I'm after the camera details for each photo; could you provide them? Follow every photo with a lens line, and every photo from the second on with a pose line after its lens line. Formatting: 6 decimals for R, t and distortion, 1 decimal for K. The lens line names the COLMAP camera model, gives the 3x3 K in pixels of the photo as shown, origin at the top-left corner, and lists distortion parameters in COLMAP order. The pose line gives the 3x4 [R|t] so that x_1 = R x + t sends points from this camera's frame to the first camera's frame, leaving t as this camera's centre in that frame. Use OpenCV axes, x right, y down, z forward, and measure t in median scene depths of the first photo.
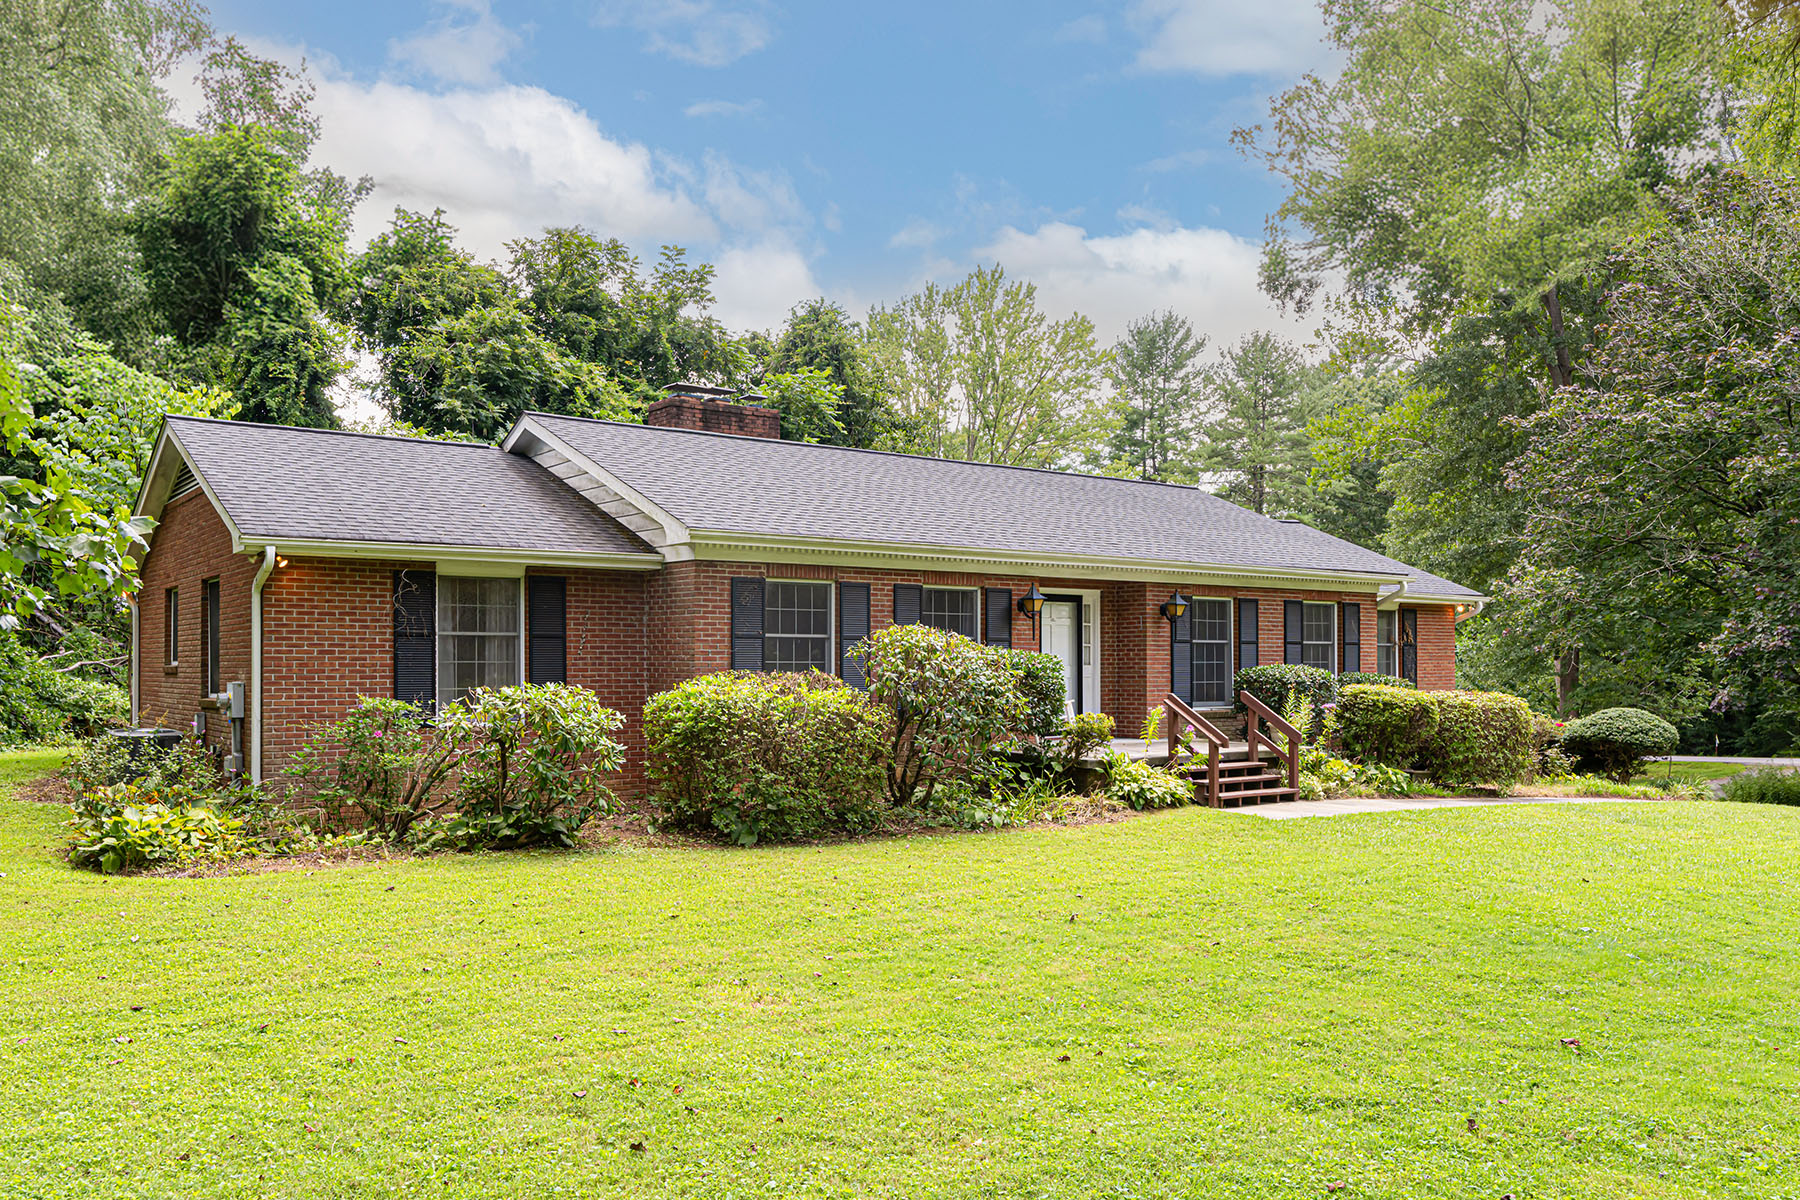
lens RADIAL K [[1332.9, 0, 876.8], [0, 1332.9, 645.6], [0, 0, 1]] dist [0.000308, 0.003200]
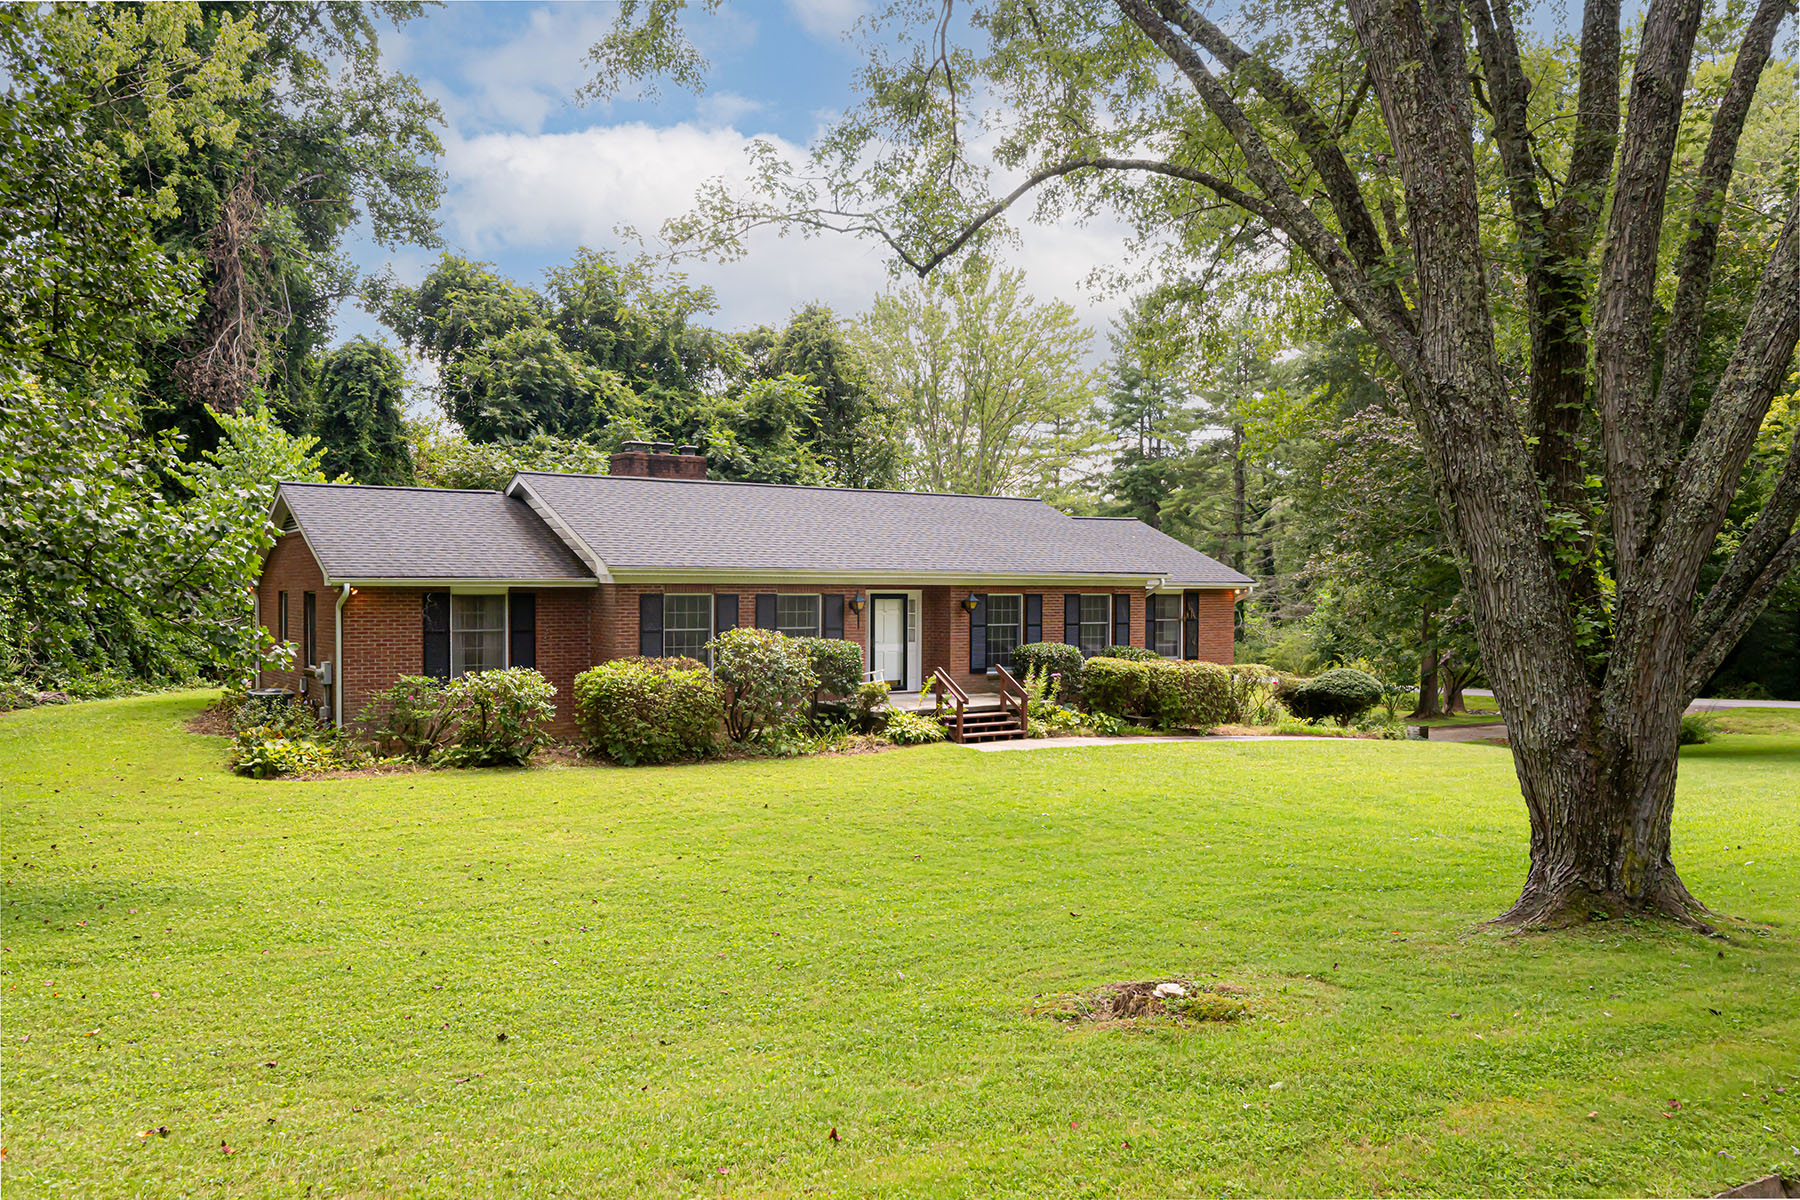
lens RADIAL K [[1283.8, 0, 901.6], [0, 1283.8, 609.5], [0, 0, 1]] dist [0.004089, -0.000740]
pose [[0.999687, 0.004990, -0.024532, 0.194061], [-0.004303, 0.999599, 0.028005, -0.063625], [0.024662, -0.027890, 0.999307, -0.410557]]
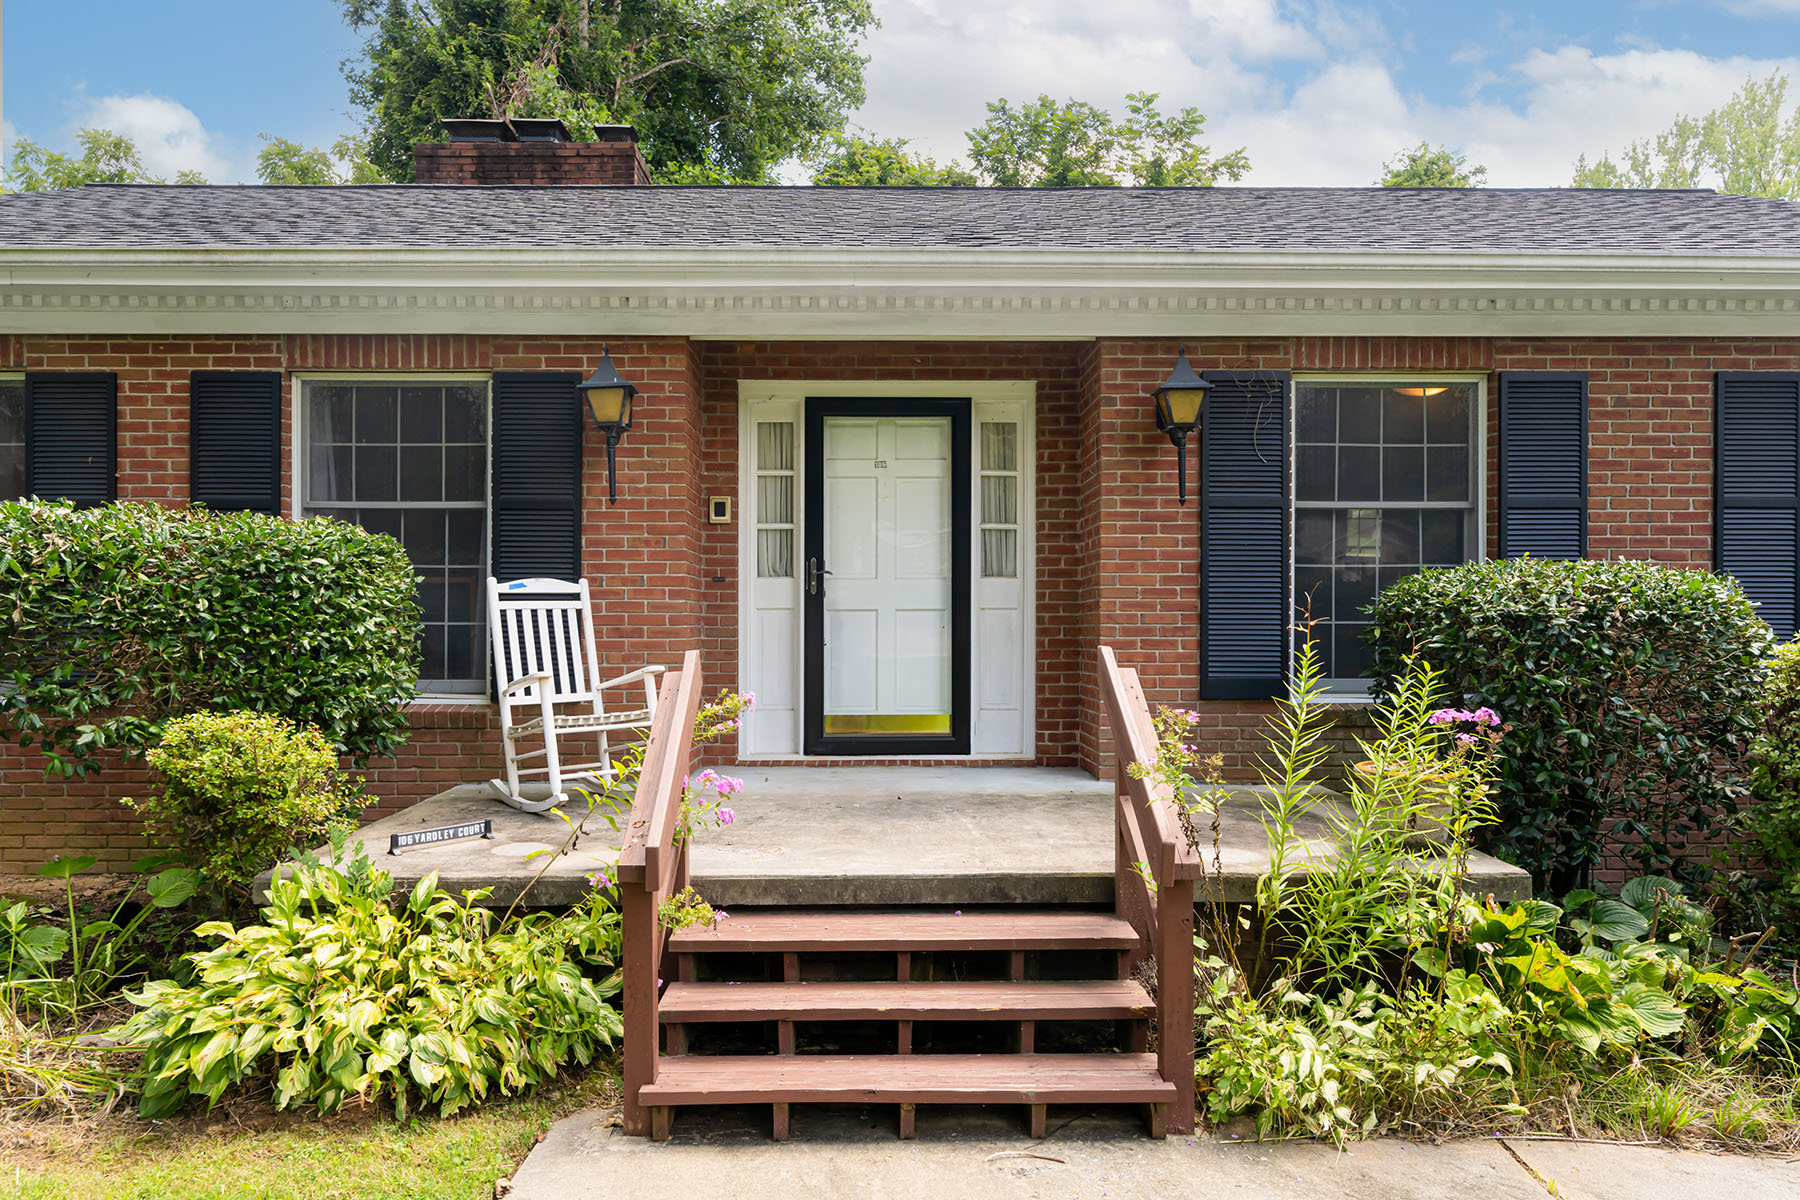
lens RADIAL K [[1229.2, 0, 896.0], [0, 1229.2, 612.3], [0, 0, 1]] dist [0.005222, -0.001969]
pose [[0.817734, -0.005816, -0.575567, 0.365610], [0.008237, 0.999965, 0.001598, 0.025495], [0.575537, -0.006048, 0.817753, 0.740980]]
